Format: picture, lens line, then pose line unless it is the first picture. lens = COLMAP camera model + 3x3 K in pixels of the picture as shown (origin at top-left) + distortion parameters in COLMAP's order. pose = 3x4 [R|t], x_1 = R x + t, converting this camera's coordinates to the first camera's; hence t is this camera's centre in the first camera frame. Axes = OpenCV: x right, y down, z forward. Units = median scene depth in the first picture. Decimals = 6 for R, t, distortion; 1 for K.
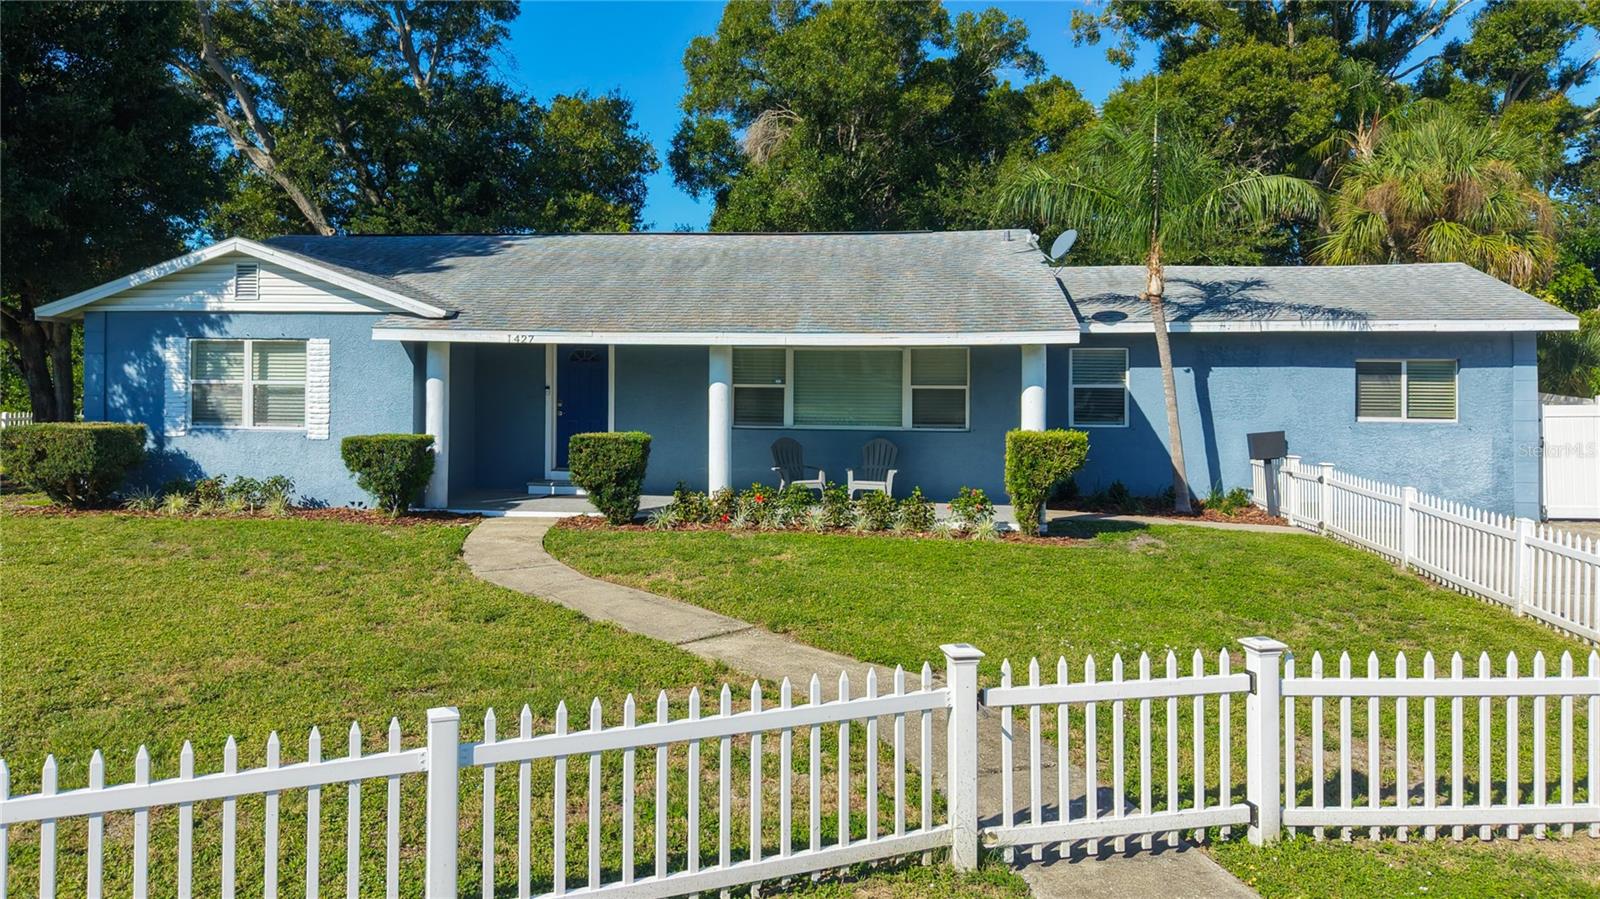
lens RADIAL K [[1110.8, 0, 752.0], [0, 1110.8, 345.6], [0, 0, 1]] dist [0.004924, -0.003119]
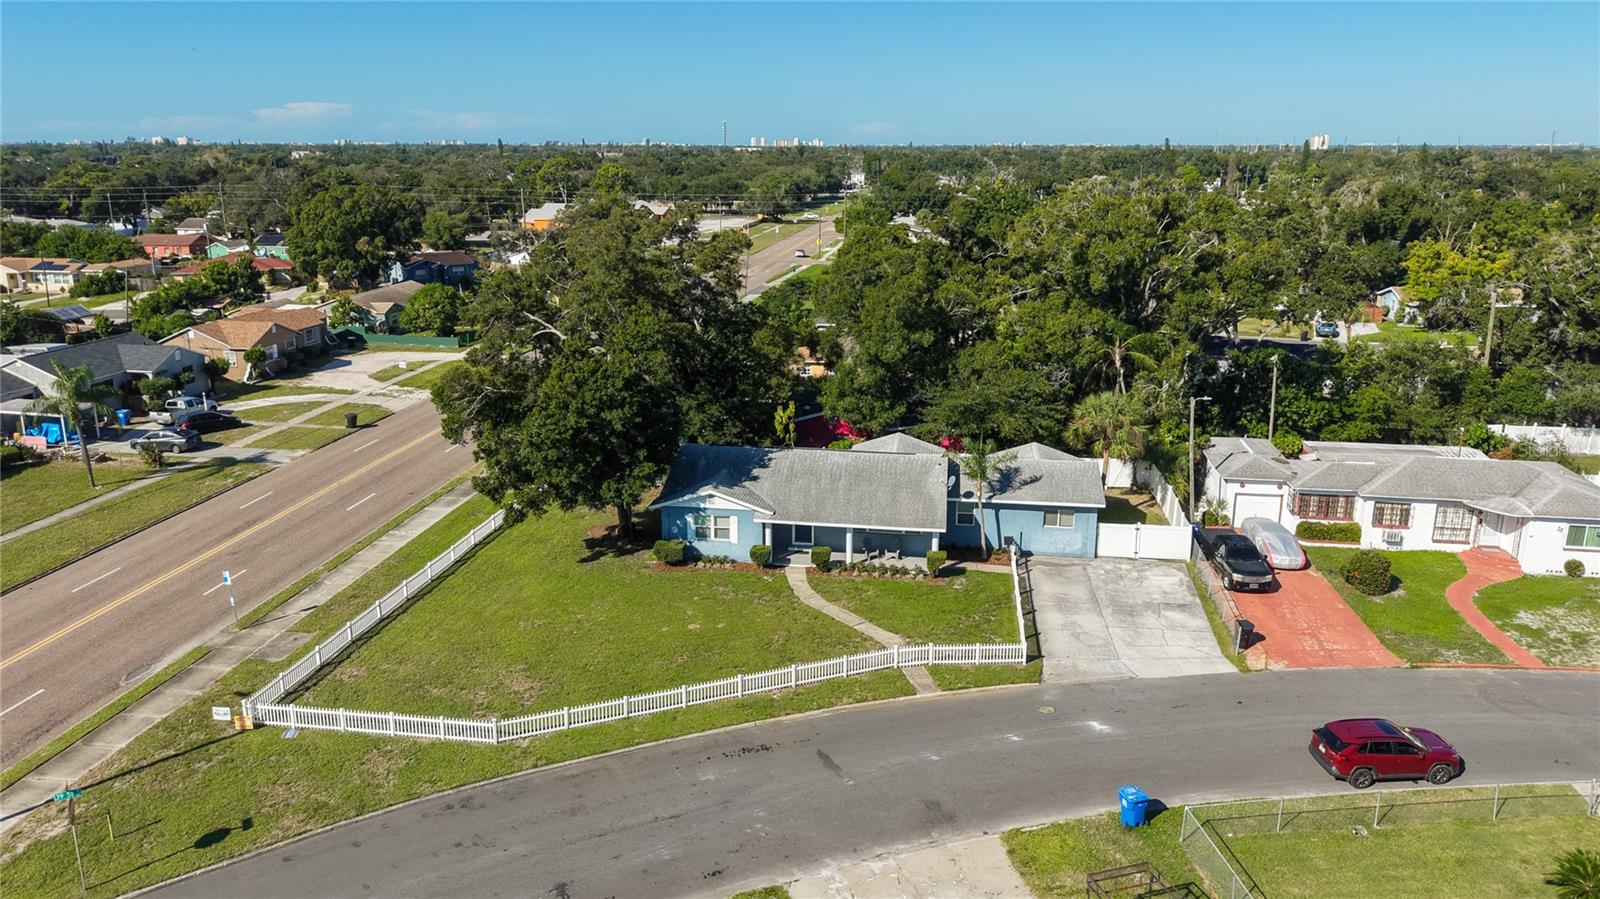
lens RADIAL K [[1090.5, 0, 798.2], [0, 1090.5, 433.4], [0, 0, 1]] dist [0.015879, -0.008876]
pose [[0.999992, -0.003558, 0.001634, -0.178762], [0.002948, 0.958819, 0.284002, -1.139461], [-0.002577, -0.283995, 0.958822, -2.043840]]
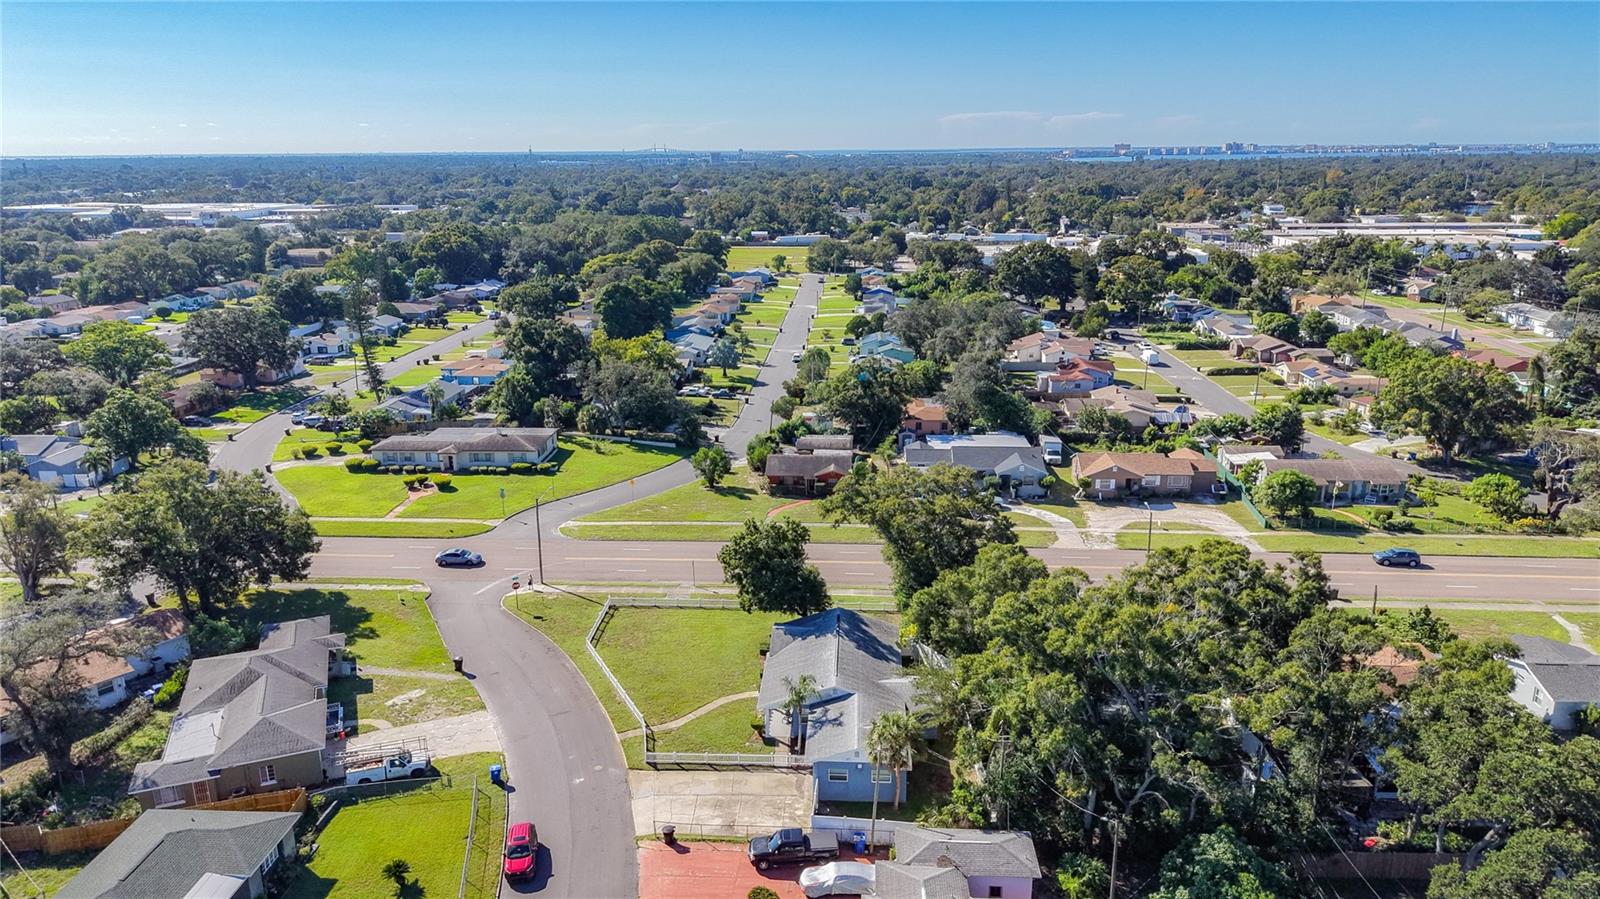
lens RADIAL K [[1055.5, 0, 798.0], [0, 1055.5, 487.5], [0, 0, 1]] dist [0.033069, -0.039750]
pose [[0.094198, 0.296483, -0.950381, 4.485471], [0.034368, 0.953089, 0.300734, -2.388627], [0.994960, -0.060992, 0.079590, 0.673127]]
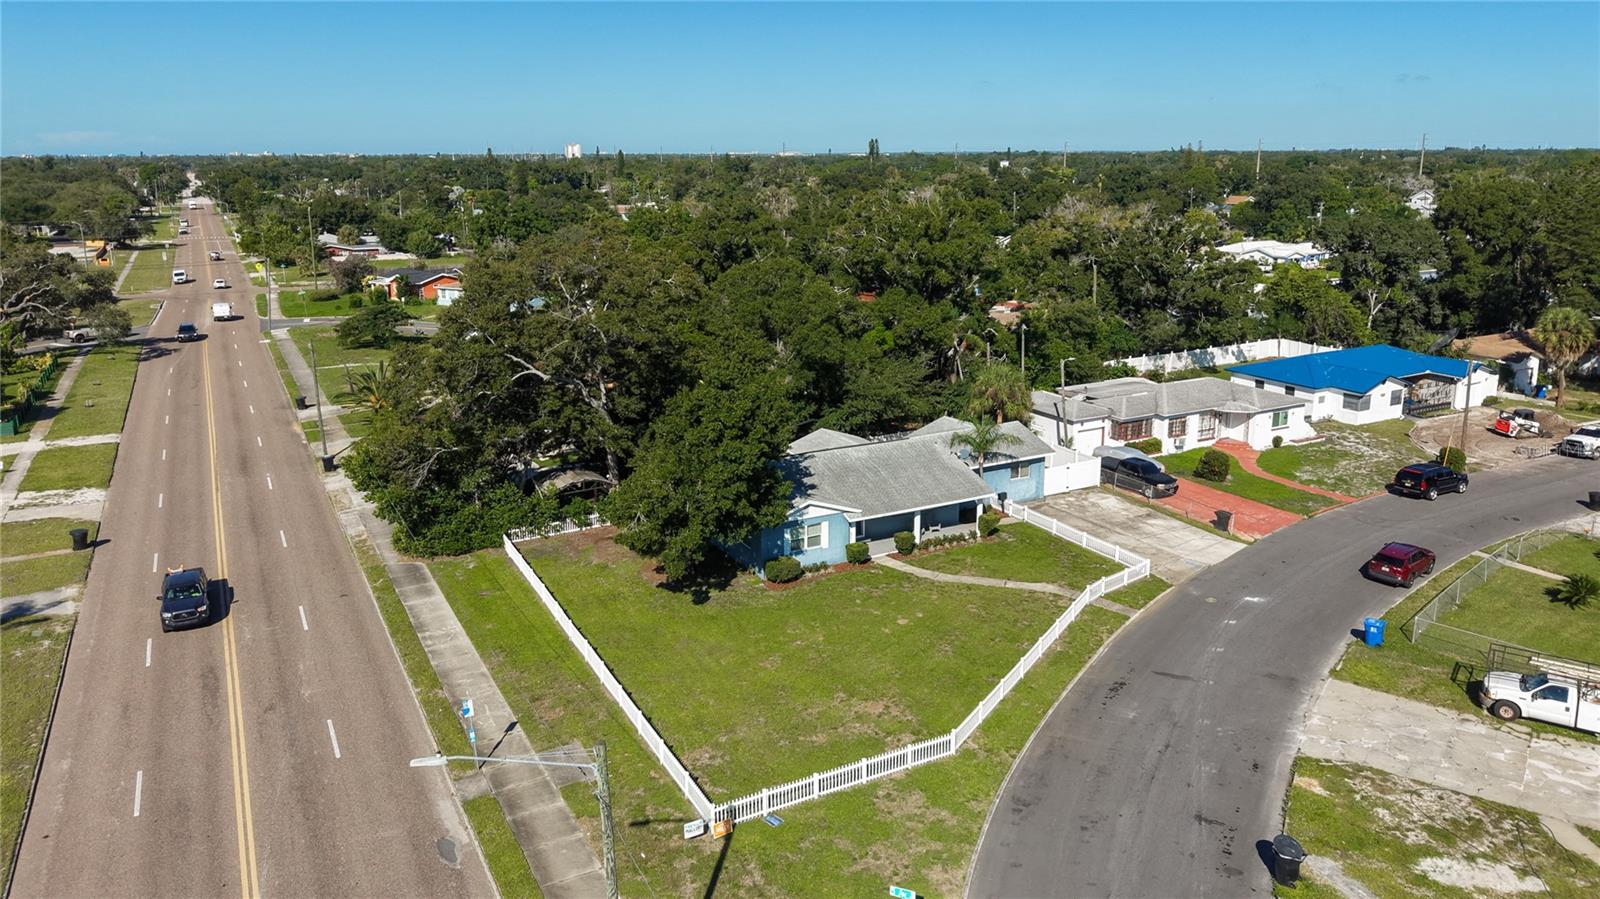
lens RADIAL K [[1104.5, 0, 806.1], [0, 1104.5, 408.2], [0, 0, 1]] dist [0.031174, -0.046256]
pose [[0.794754, -0.144749, 0.589418, -2.313653], [-0.010087, 0.967860, 0.251287, -1.167705], [-0.606848, -0.205657, 0.767750, -1.503610]]
